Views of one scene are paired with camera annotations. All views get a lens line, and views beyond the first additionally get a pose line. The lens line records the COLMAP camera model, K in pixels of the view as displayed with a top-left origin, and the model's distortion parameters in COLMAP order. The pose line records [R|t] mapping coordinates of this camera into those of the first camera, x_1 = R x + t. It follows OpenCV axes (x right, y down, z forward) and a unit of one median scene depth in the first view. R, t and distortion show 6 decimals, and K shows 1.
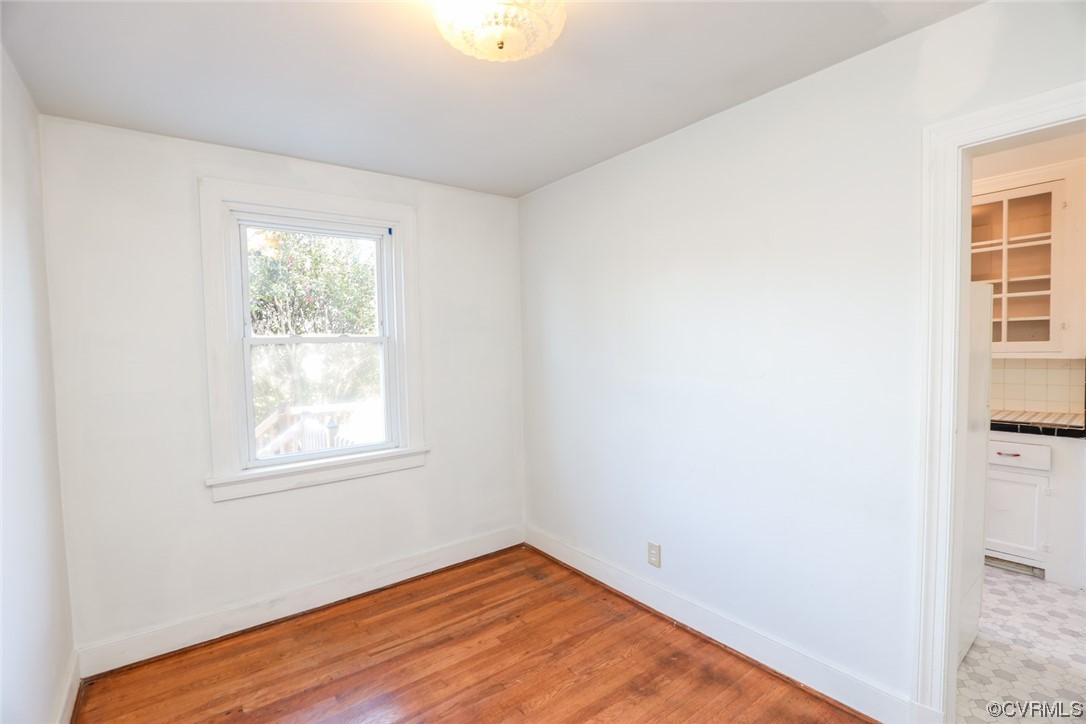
lens RADIAL K [[501.1, 0, 543.9], [0, 501.1, 367.9], [0, 0, 1]] dist [-0.002738, 0.000110]
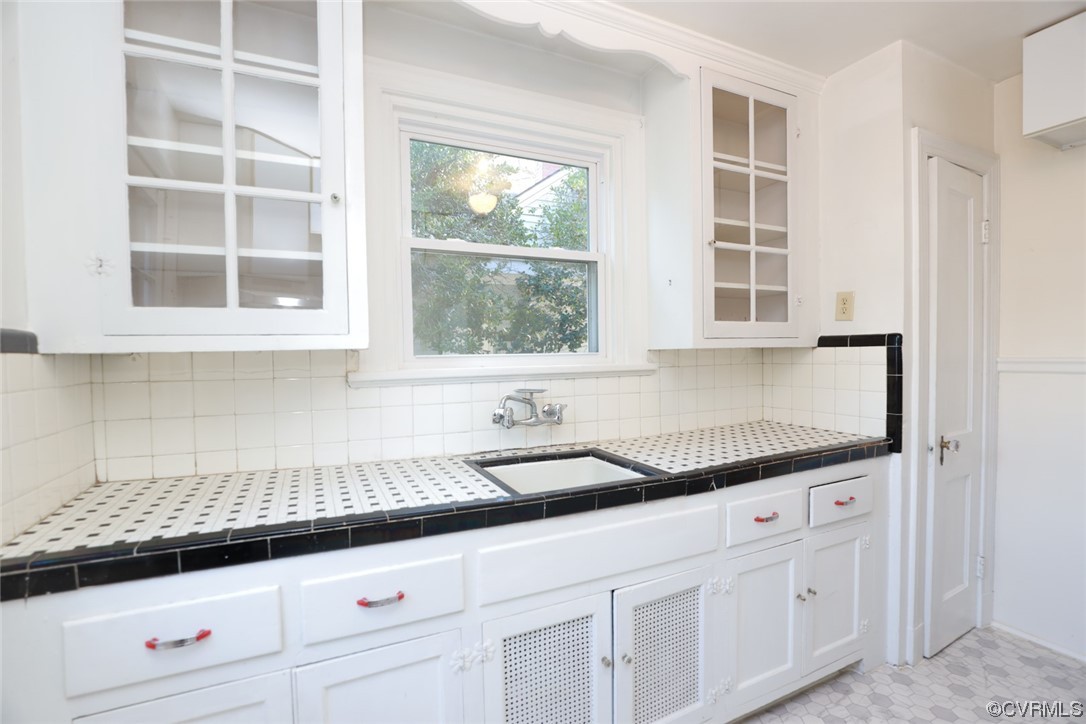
lens RADIAL K [[508.6, 0, 548.7], [0, 508.6, 367.7], [0, 0, 1]] dist [-0.014992, 0.000742]
pose [[0.197709, -0.009345, 0.980216, 0.249521], [0.050358, 0.998731, -0.000635, -0.006045], [-0.978966, 0.049487, 0.197929, 1.196346]]
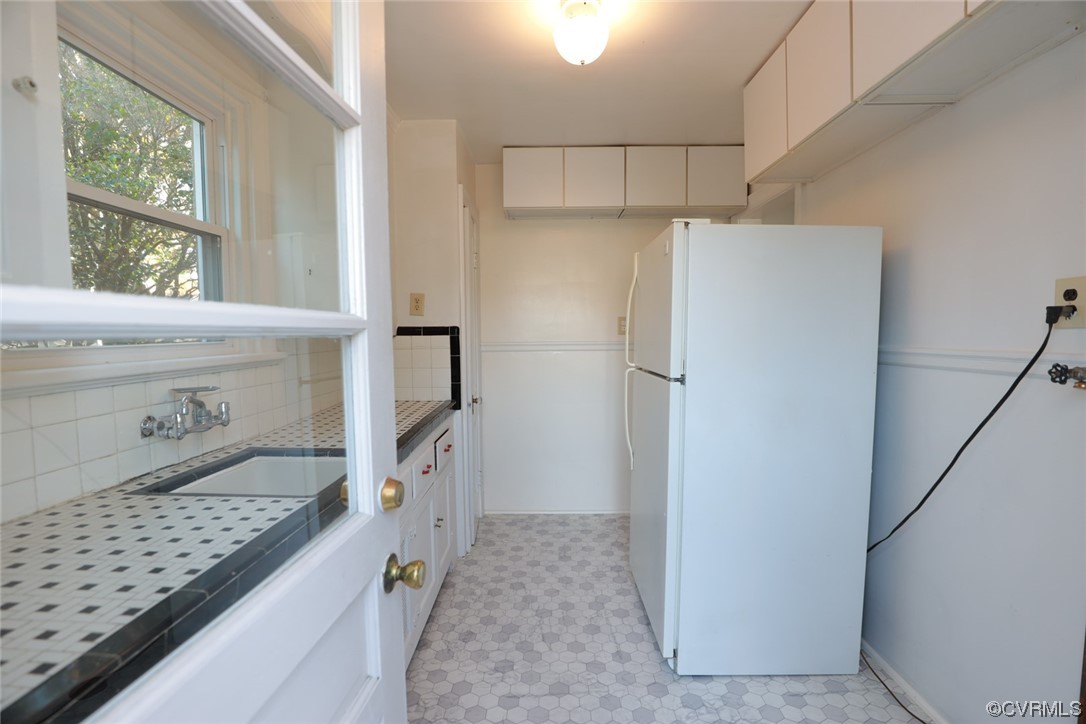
lens RADIAL K [[496.6, 0, 543.0], [0, 496.6, 362.0], [0, 0, 1]] dist [-0.002830, -0.000122]
pose [[-0.779860, -0.008324, 0.625899, 0.279619], [0.052863, 0.995464, 0.079105, -0.026439], [-0.623718, 0.094778, -0.775882, 1.498812]]
